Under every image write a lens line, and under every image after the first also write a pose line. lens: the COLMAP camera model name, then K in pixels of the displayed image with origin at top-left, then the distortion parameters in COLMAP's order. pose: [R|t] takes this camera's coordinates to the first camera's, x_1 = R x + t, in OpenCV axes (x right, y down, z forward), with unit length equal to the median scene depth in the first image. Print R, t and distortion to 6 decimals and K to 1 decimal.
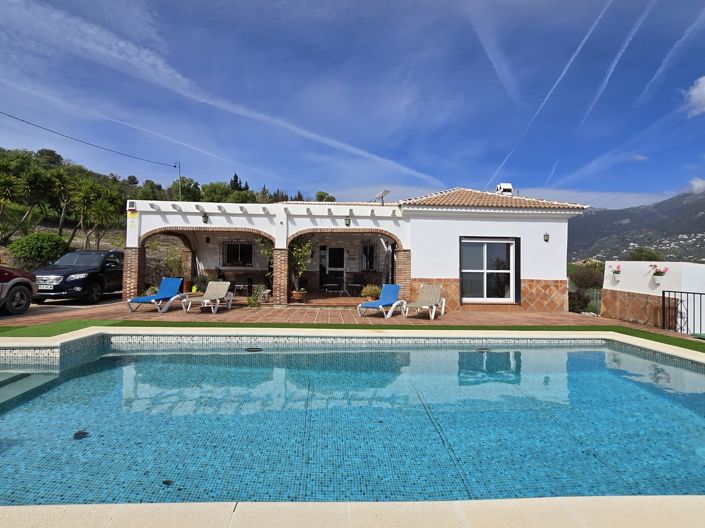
lens RADIAL K [[354.9, 0, 352.5], [0, 354.9, 264.0], [0, 0, 1]] dist [0.002141, 0.000360]
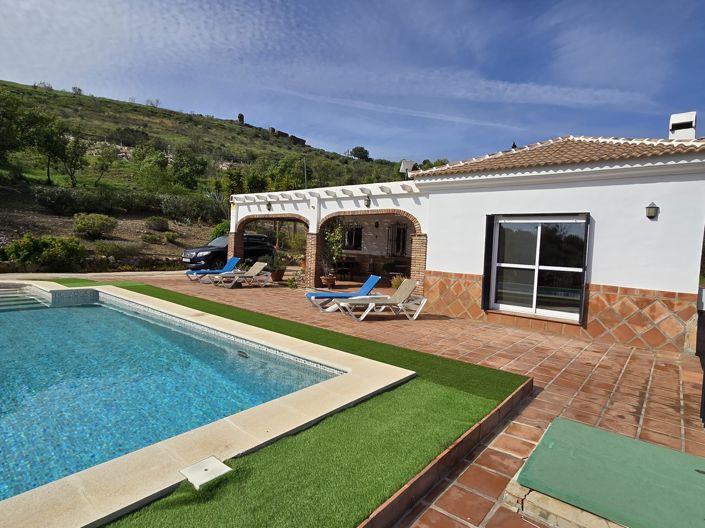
lens RADIAL K [[394.6, 0, 352.5], [0, 394.6, 264.0], [0, 0, 1]] dist [-0.003238, -0.000357]
pose [[0.727280, 0.052696, -0.684314, 0.638000], [-0.022194, 0.998332, 0.053290, -0.017108], [0.685981, -0.023570, 0.727237, 0.253399]]
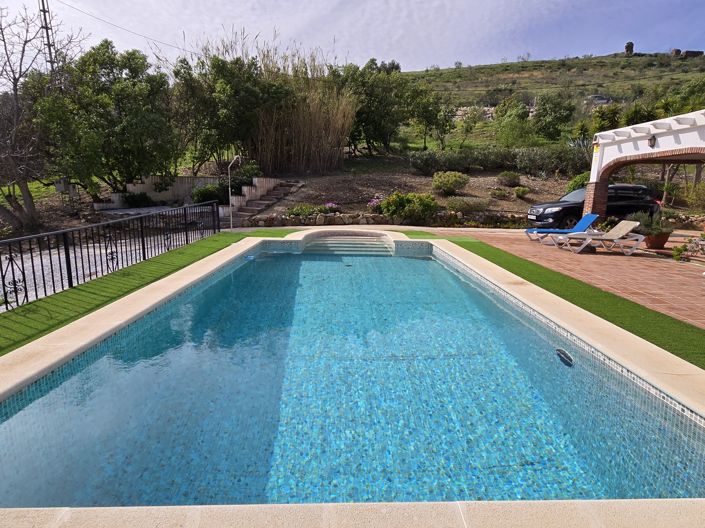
lens RADIAL K [[394.6, 0, 352.5], [0, 394.6, 264.0], [0, 0, 1]] dist [-0.003238, -0.000357]
pose [[-0.041666, 0.164594, -0.985481, 0.515688], [-0.006049, 0.986278, 0.164983, 0.000912], [0.999113, 0.012836, -0.040099, 0.356834]]
